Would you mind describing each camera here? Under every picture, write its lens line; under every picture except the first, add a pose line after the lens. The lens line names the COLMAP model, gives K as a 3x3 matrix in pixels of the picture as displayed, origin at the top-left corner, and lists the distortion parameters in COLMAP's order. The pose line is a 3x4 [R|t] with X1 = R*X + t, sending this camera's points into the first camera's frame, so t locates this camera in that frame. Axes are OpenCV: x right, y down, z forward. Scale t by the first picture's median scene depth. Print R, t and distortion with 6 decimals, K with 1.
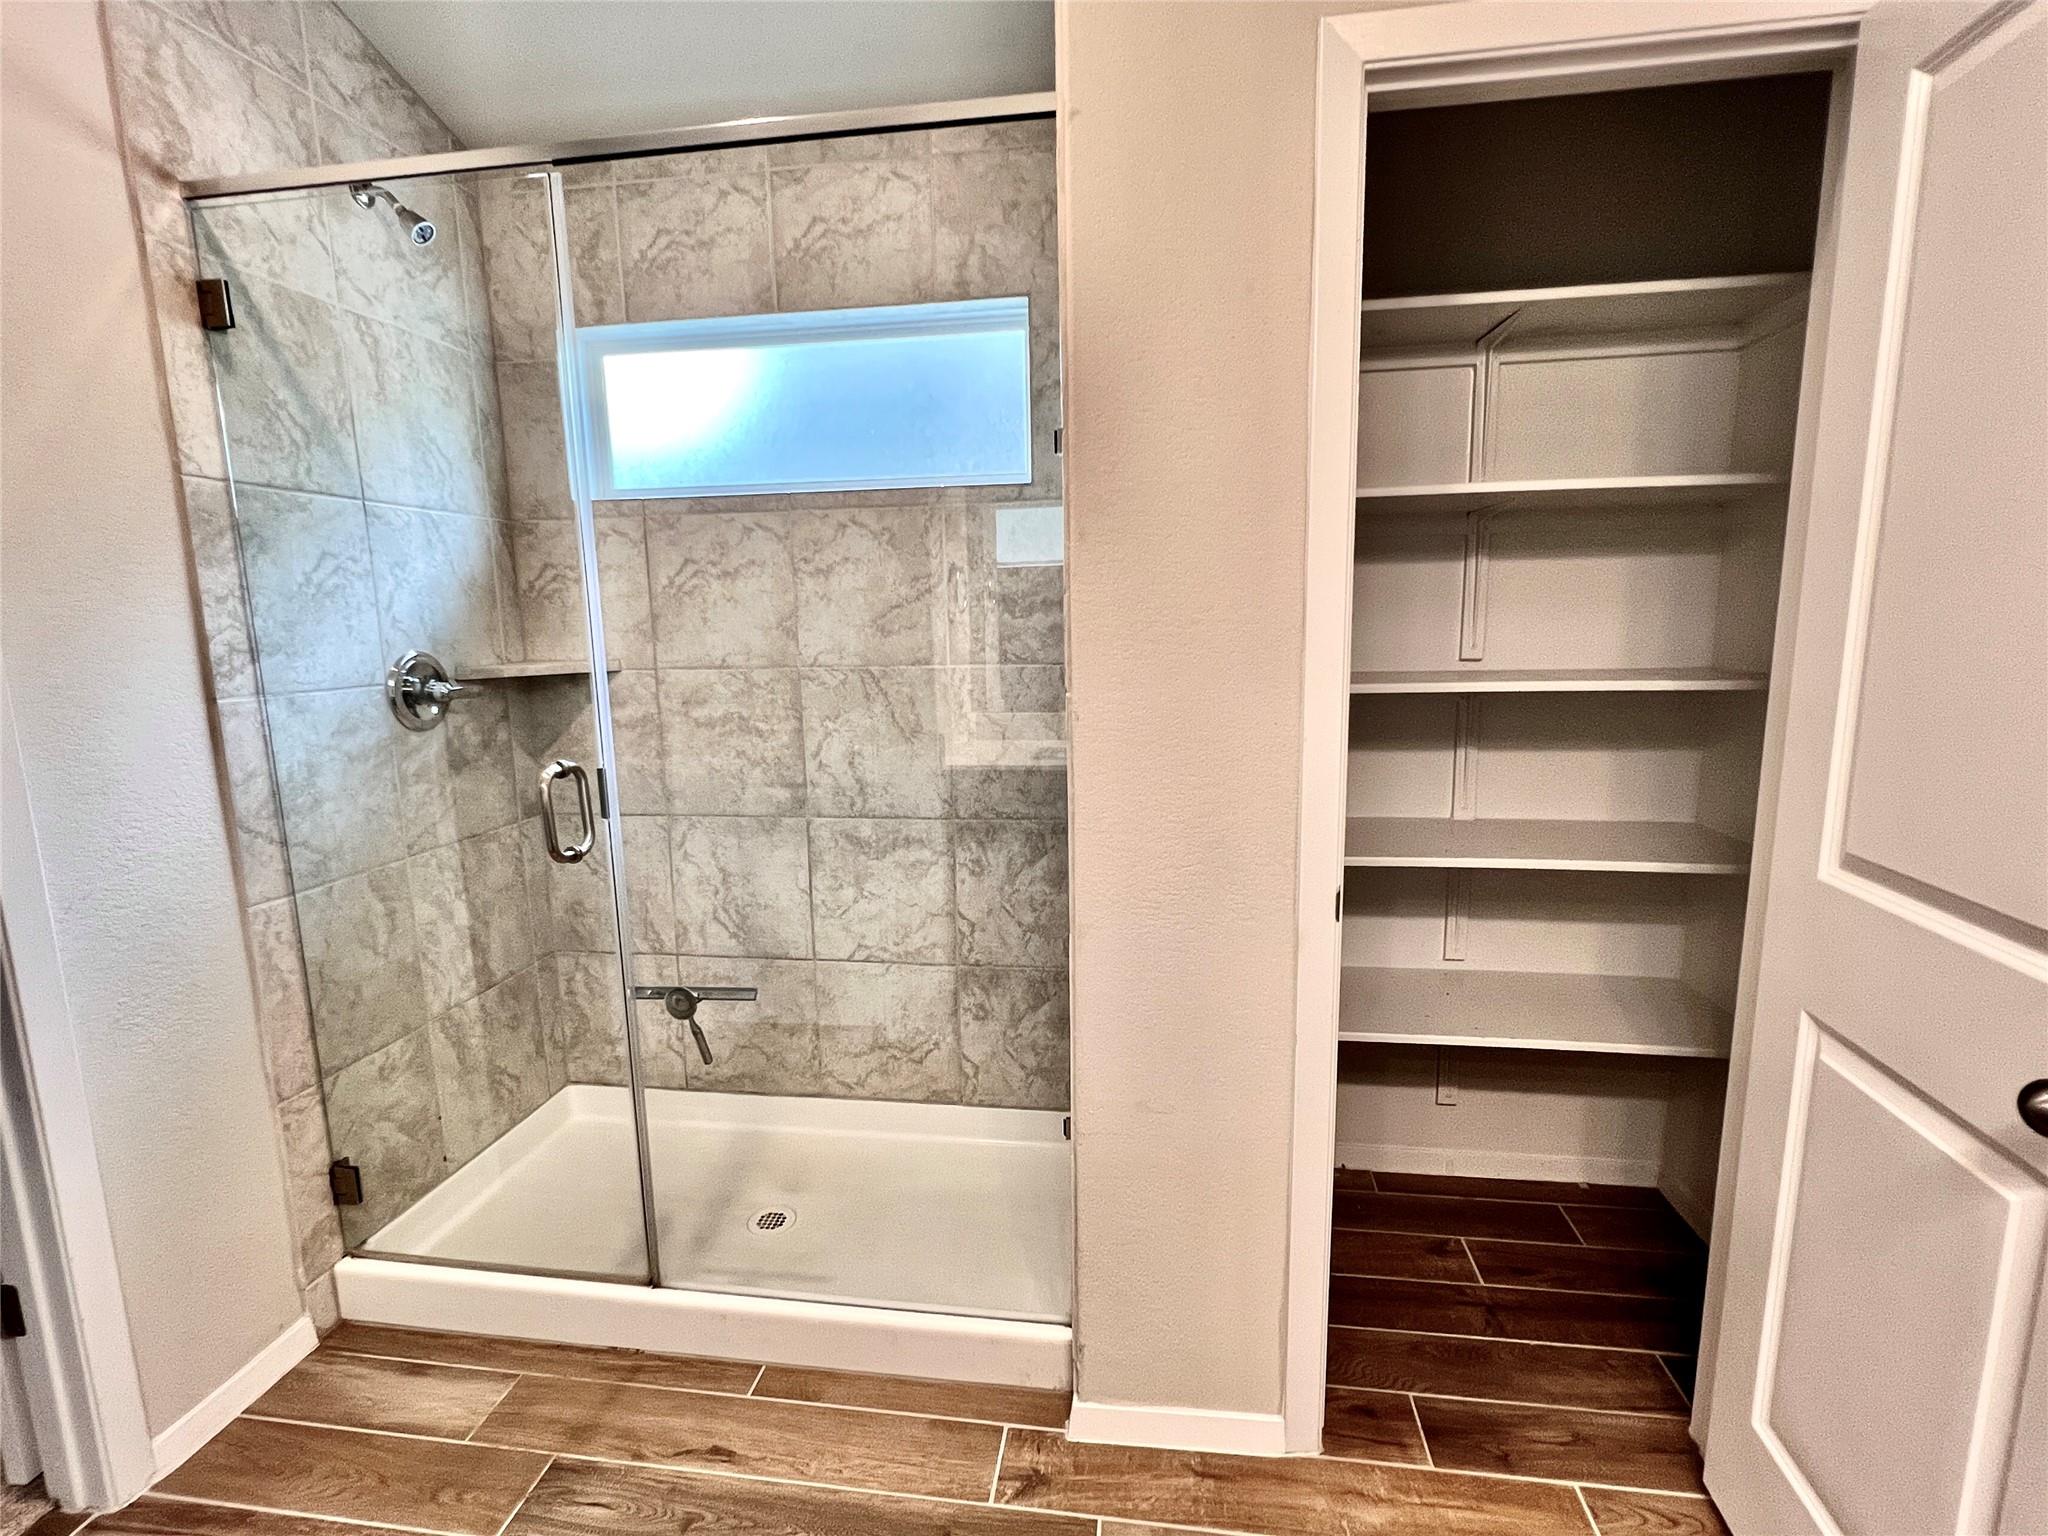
lens RADIAL K [[977.3, 0, 1009.2], [0, 977.3, 774.5], [0, 0, 1]] dist [-0.001365, -0.001211]
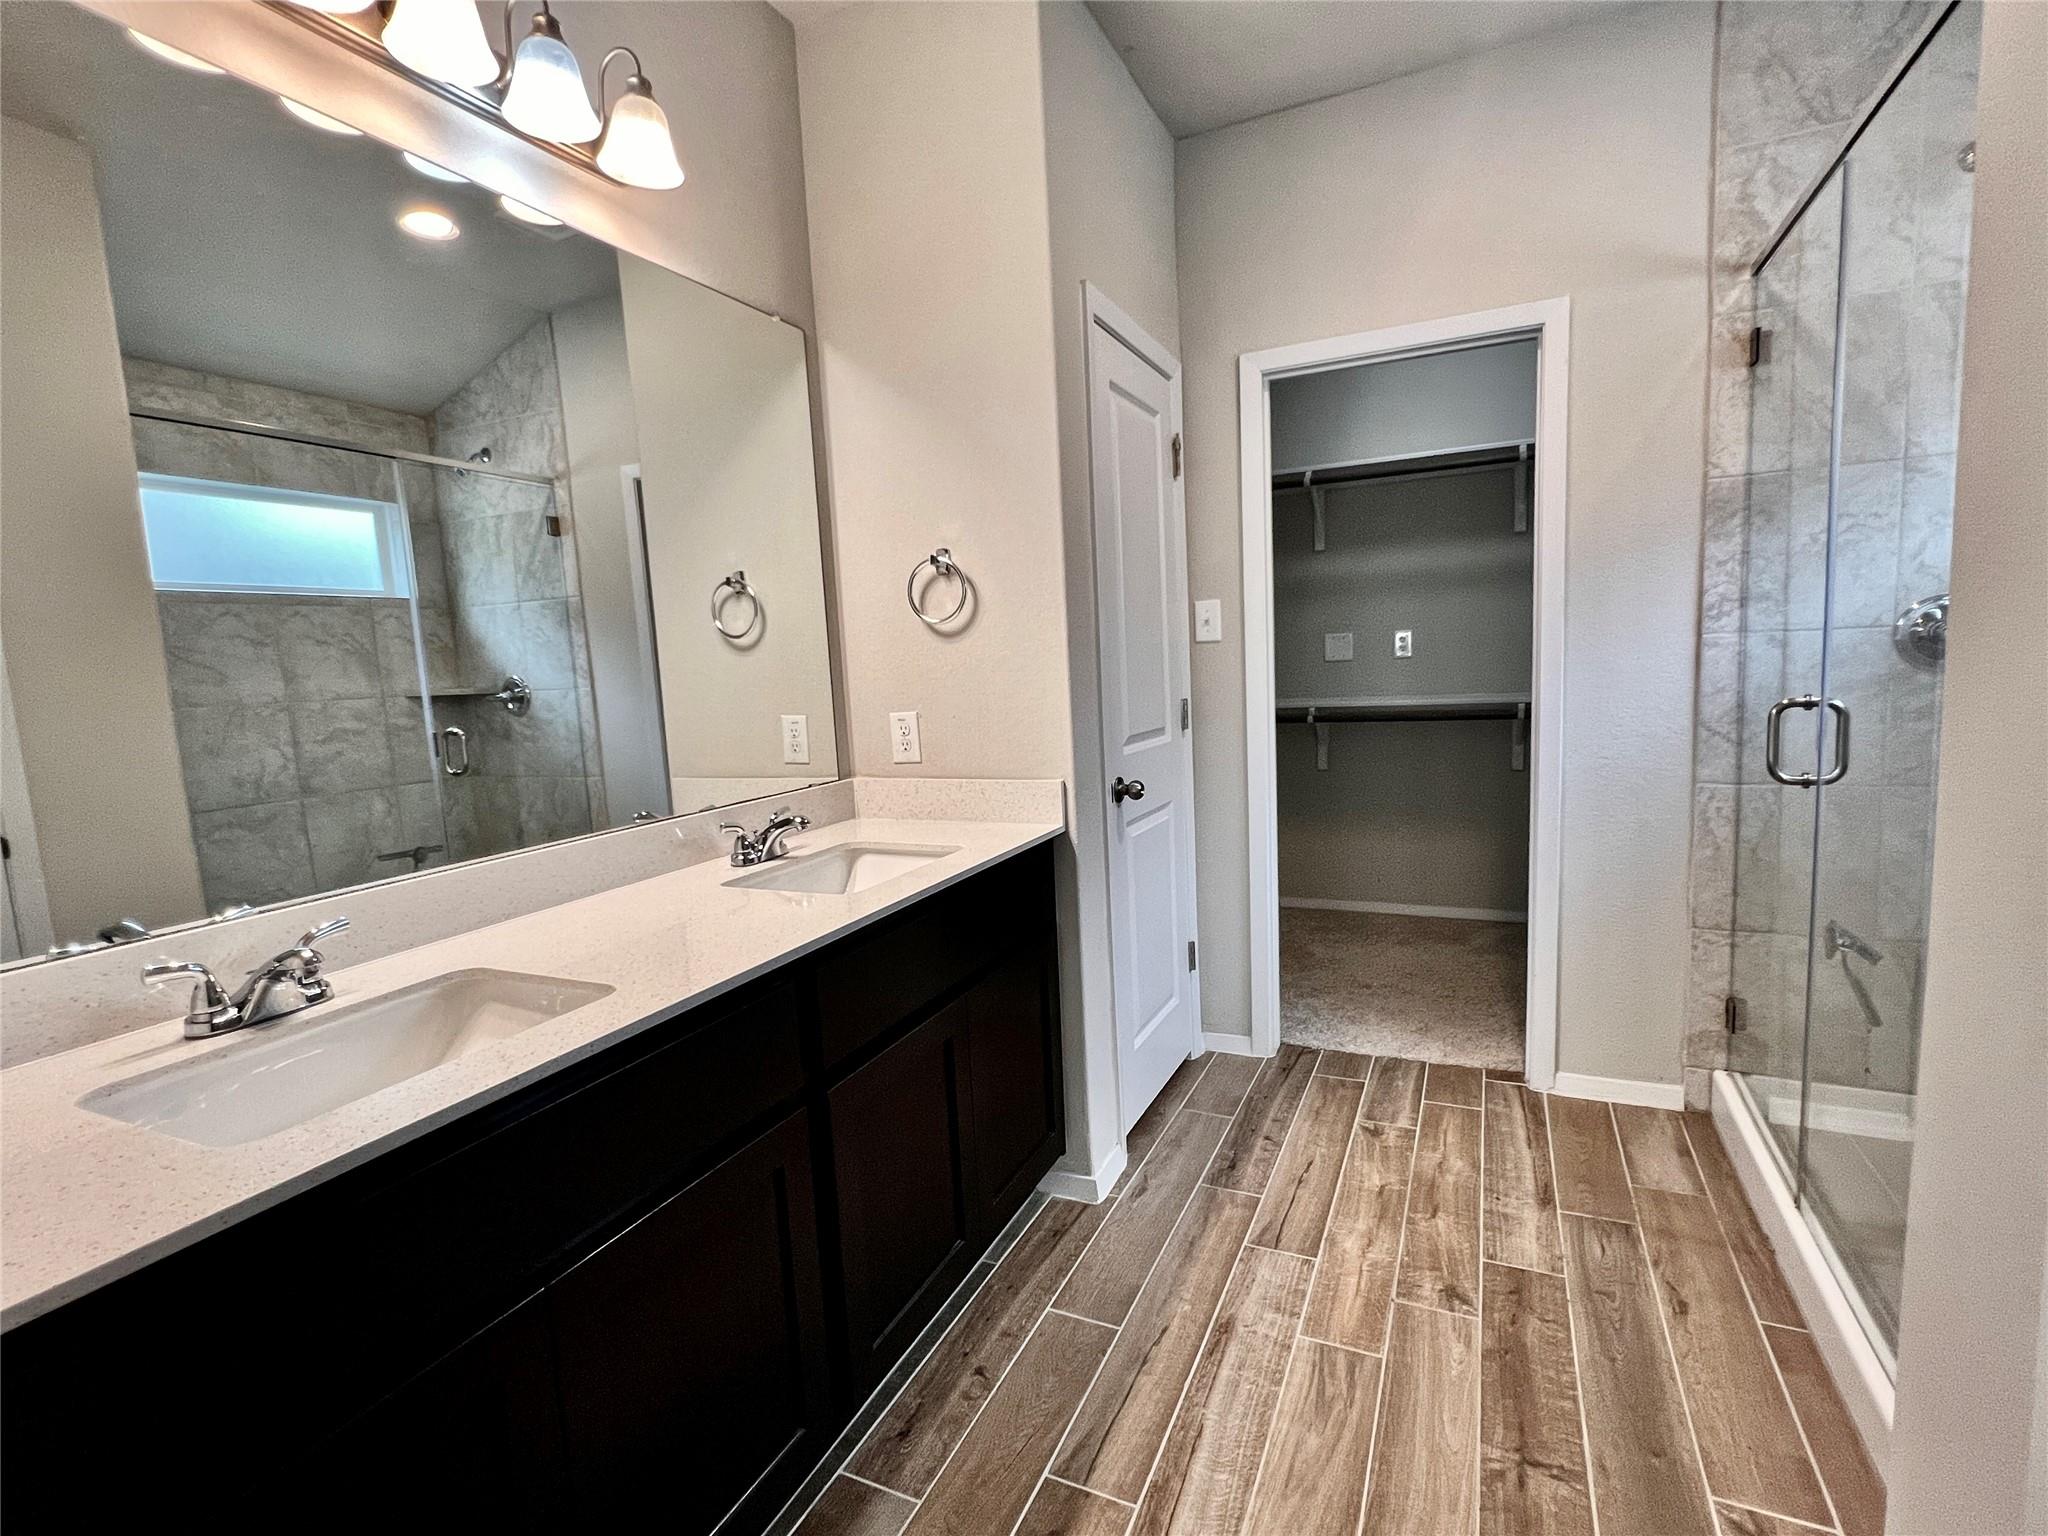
lens RADIAL K [[977.3, 0, 1017.0], [0, 977.3, 785.3], [0, 0, 1]] dist [-0.001365, -0.001211]
pose [[-0.305796, 0.152150, -0.939861, 0.849881], [-0.100582, 0.976462, 0.190801, -0.031071], [0.946769, 0.152879, -0.283294, 0.465705]]
